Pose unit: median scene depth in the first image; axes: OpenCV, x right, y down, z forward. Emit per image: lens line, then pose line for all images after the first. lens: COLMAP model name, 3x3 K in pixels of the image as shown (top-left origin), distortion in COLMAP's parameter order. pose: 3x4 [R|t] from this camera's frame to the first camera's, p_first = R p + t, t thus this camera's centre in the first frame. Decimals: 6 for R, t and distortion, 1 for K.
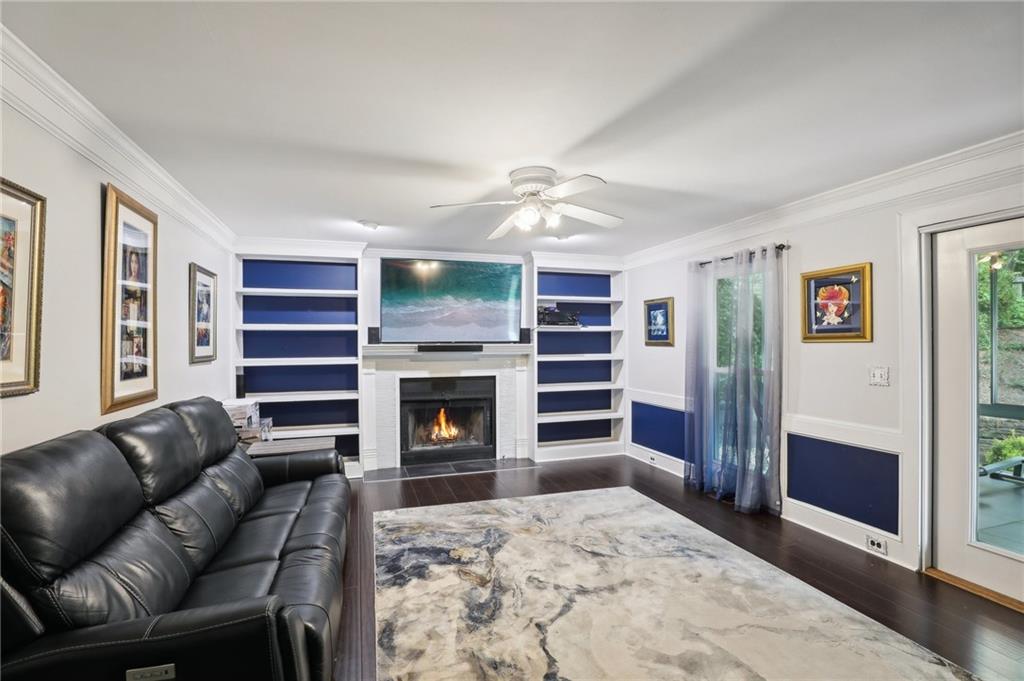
lens RADIAL K [[475.9, 0, 509.0], [0, 475.9, 341.2], [0, 0, 1]] dist [-0.039625, 0.010342]
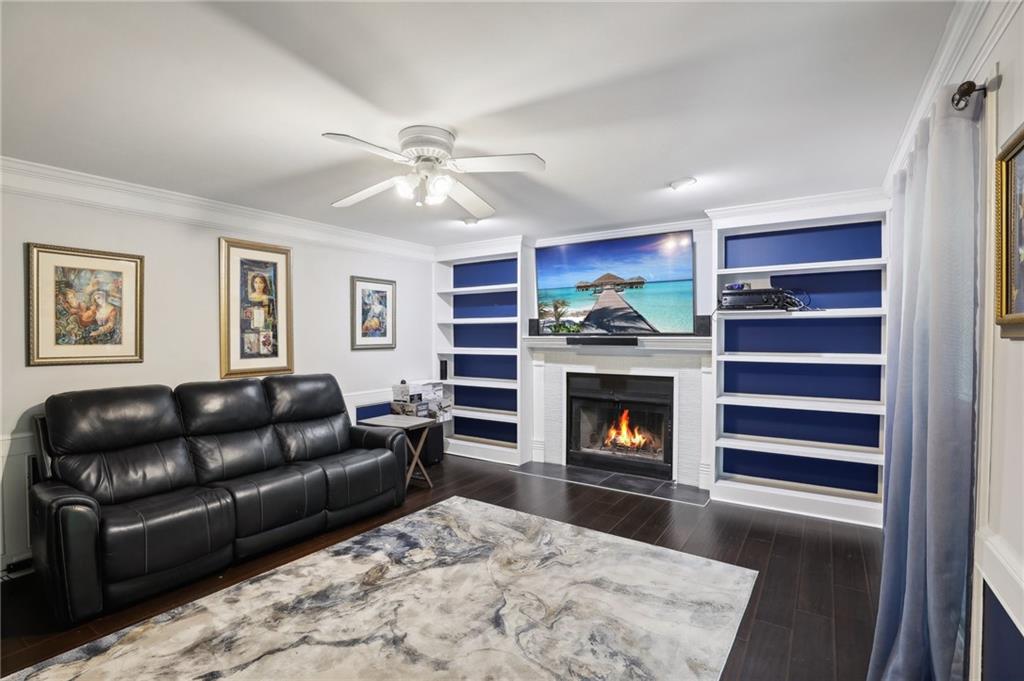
lens RADIAL K [[475.9, 0, 504.7], [0, 475.9, 339.6], [0, 0, 1]] dist [-0.039625, 0.010342]
pose [[0.618221, 0.011312, -0.785923, 0.477715], [0.001083, 0.999883, 0.015244, -0.001718], [0.786003, -0.010275, 0.618137, 0.344569]]
